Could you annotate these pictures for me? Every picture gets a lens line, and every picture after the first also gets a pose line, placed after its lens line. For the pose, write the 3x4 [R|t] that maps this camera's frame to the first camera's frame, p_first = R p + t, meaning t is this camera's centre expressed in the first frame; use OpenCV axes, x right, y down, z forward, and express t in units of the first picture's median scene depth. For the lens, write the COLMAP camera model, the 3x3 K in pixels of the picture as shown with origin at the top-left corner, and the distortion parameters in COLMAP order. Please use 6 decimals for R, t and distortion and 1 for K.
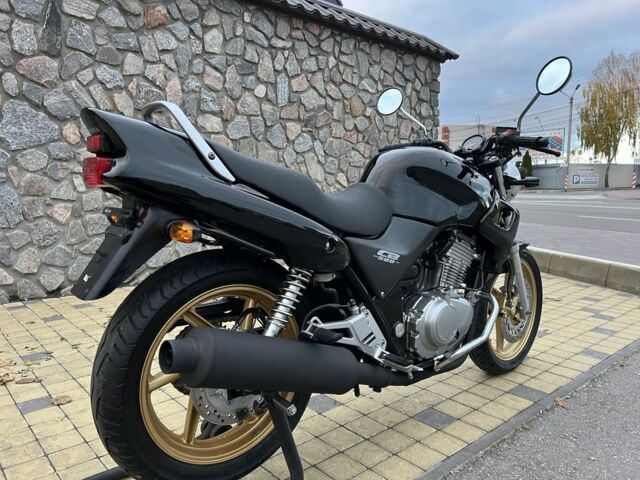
lens RADIAL K [[482.2, 0, 320.0], [0, 482.2, 240.0], [0, 0, 1]] dist [0.001384, -0.003161]
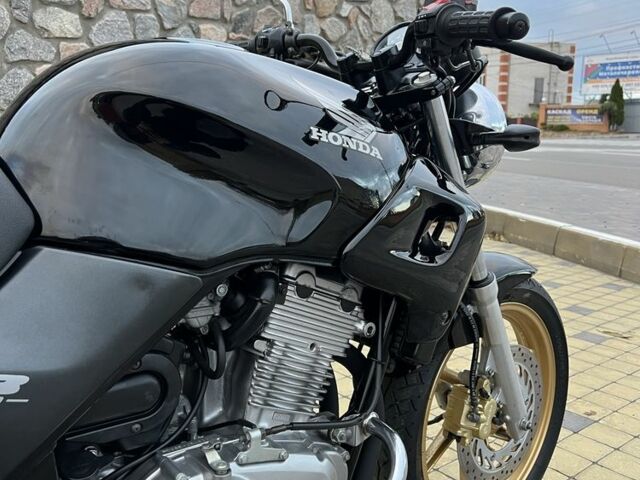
lens RADIAL K [[661.4, 0, 318.7], [0, 661.4, 230.4], [0, 0, 1]] dist [-0.006927, -0.023761]
pose [[0.999822, 0.012932, -0.013763, 0.248665], [-0.012270, 0.998815, 0.047100, -0.059784], [0.014356, -0.046923, 0.998795, 0.395023]]
